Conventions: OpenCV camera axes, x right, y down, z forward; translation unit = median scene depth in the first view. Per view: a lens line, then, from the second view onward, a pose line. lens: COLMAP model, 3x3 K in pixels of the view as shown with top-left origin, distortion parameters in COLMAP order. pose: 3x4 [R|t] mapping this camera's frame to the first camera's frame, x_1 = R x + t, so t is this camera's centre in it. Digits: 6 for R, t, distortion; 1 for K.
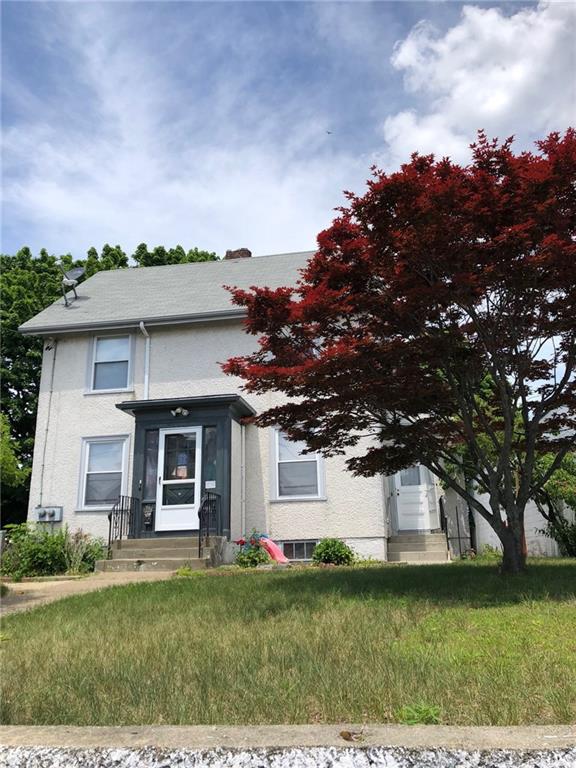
lens RADIAL K [[631.9, 0, 287.9], [0, 631.9, 386.0], [0, 0, 1]] dist [0.037020, -0.023542]
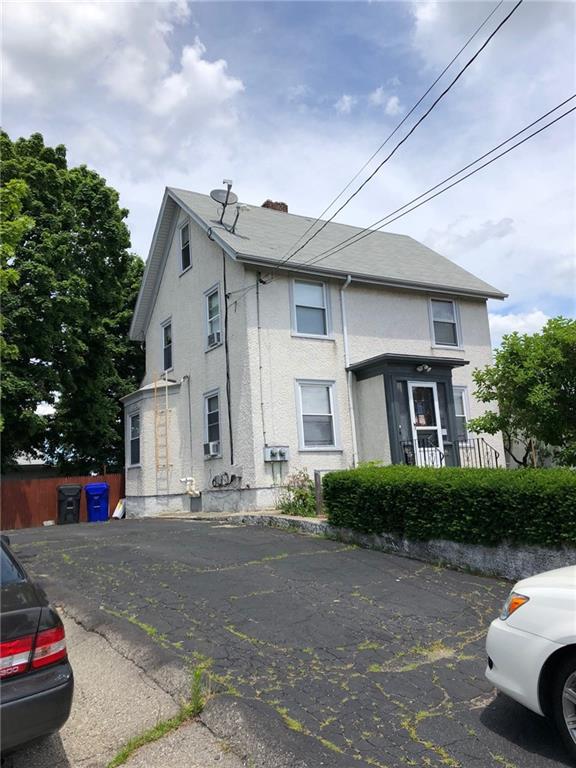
lens RADIAL K [[631.9, 0, 288.0], [0, 631.9, 381.2], [0, 0, 1]] dist [0.037020, -0.023542]
pose [[0.763009, 0.086809, 0.640532, -1.007274], [-0.135824, 0.990349, 0.027578, 0.060435], [-0.631956, -0.108042, 0.767436, 0.244942]]
